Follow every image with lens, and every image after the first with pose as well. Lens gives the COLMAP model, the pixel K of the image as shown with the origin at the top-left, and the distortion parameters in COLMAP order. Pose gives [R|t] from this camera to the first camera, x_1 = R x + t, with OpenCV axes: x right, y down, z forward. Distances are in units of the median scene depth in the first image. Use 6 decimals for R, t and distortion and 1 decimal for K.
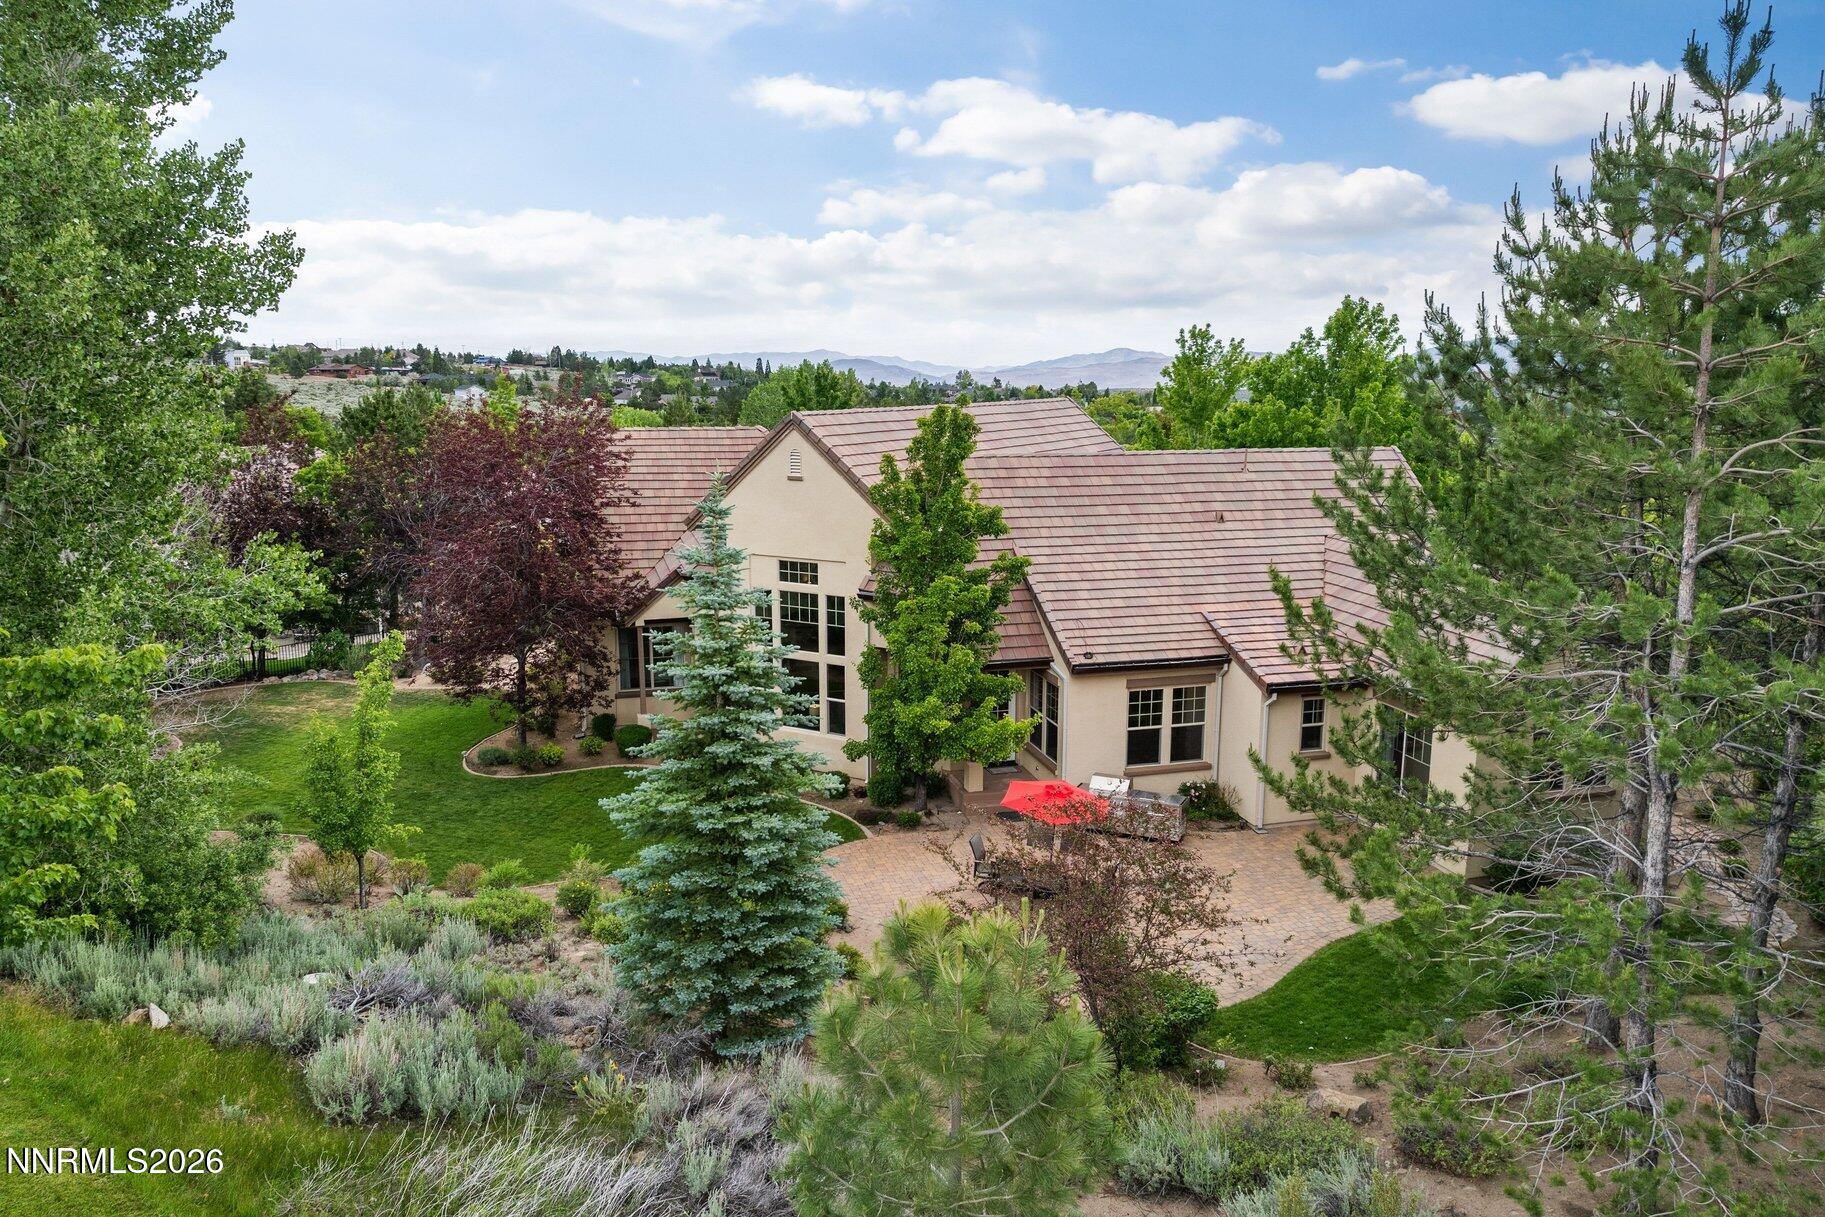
lens RADIAL K [[1301.2, 0, 912.9], [0, 1301.2, 607.0], [0, 0, 1]] dist [-0.009638, -0.001490]
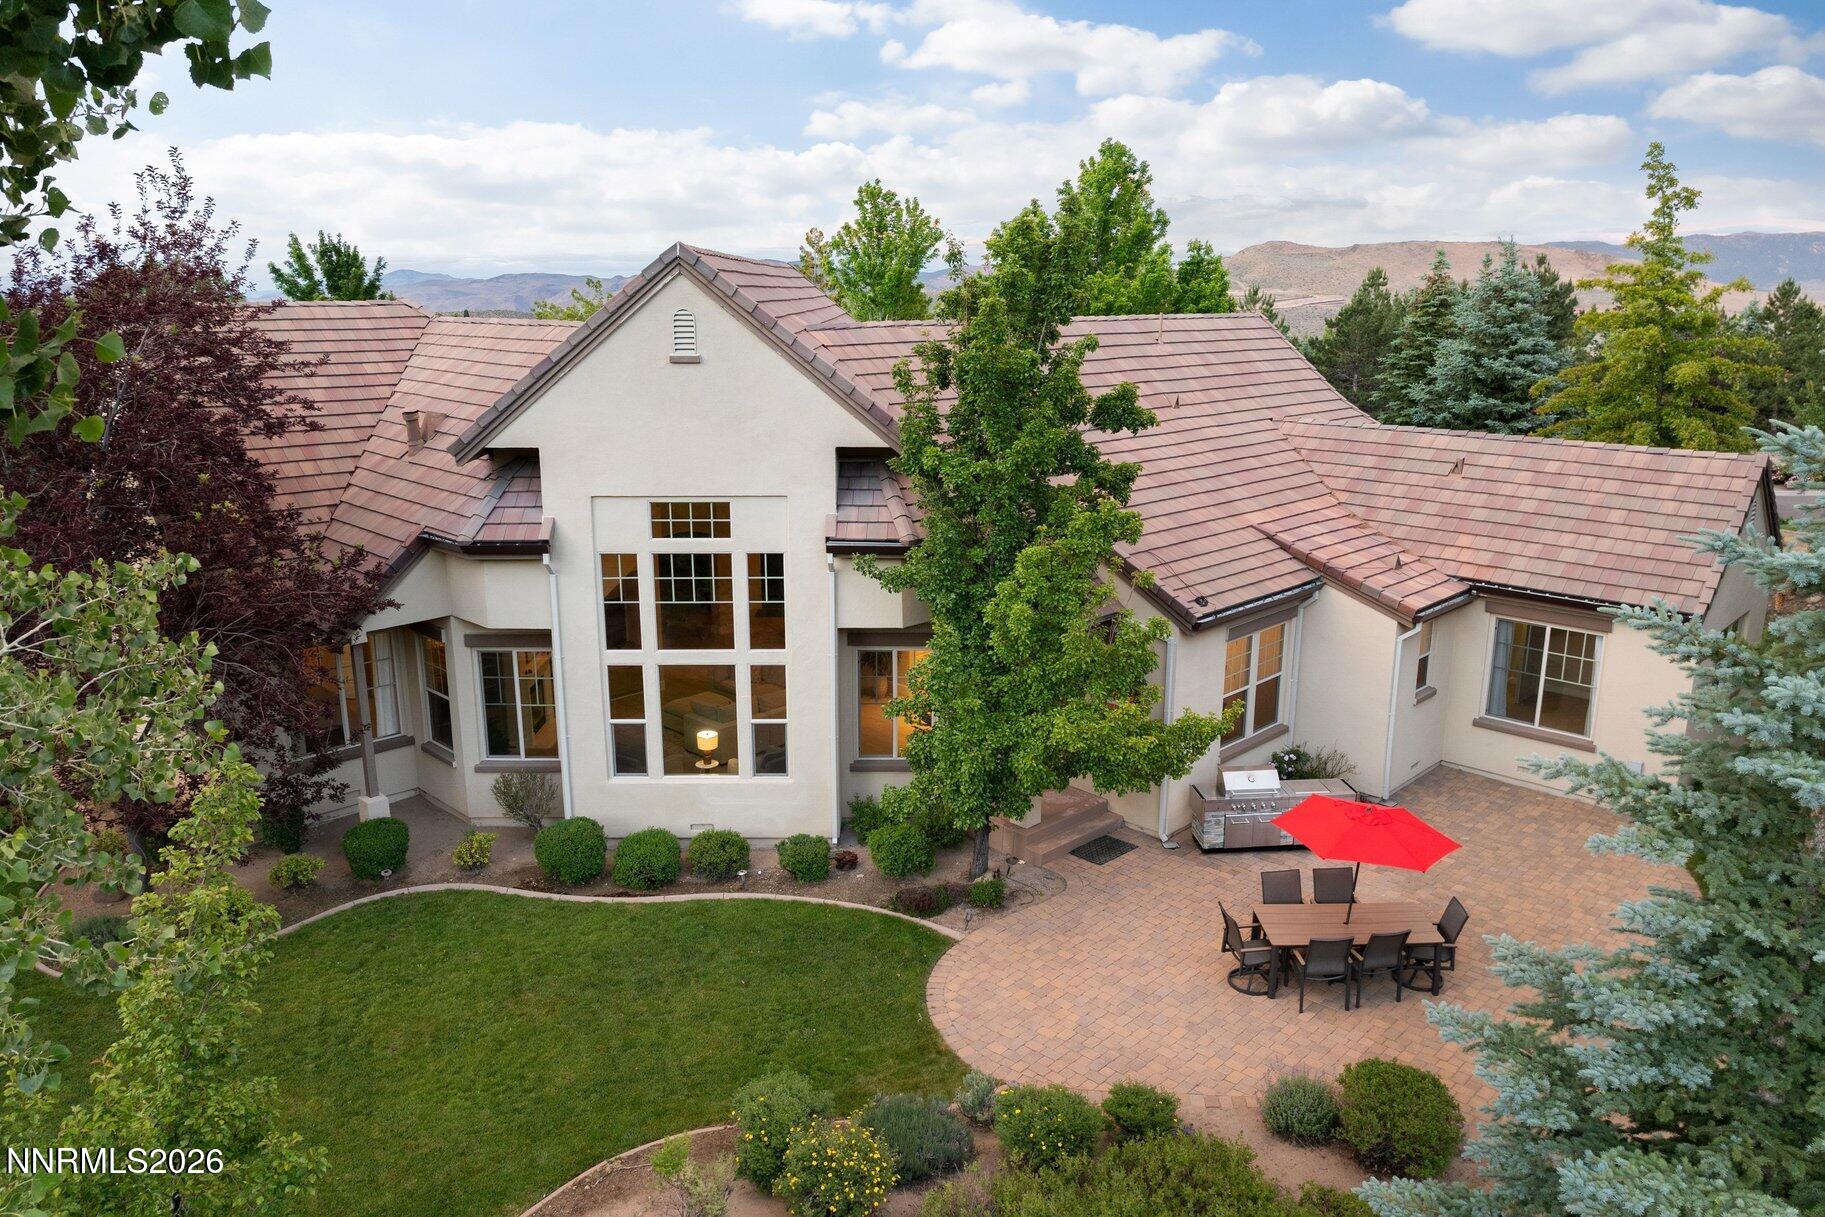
lens RADIAL K [[1301.2, 0, 909.8], [0, 1301.2, 609.0], [0, 0, 1]] dist [-0.009638, -0.001490]
pose [[0.869687, -0.120388, 0.478697, -0.292229], [0.093547, 0.992425, 0.079630, -0.024526], [-0.484658, -0.024473, 0.874361, 0.430358]]
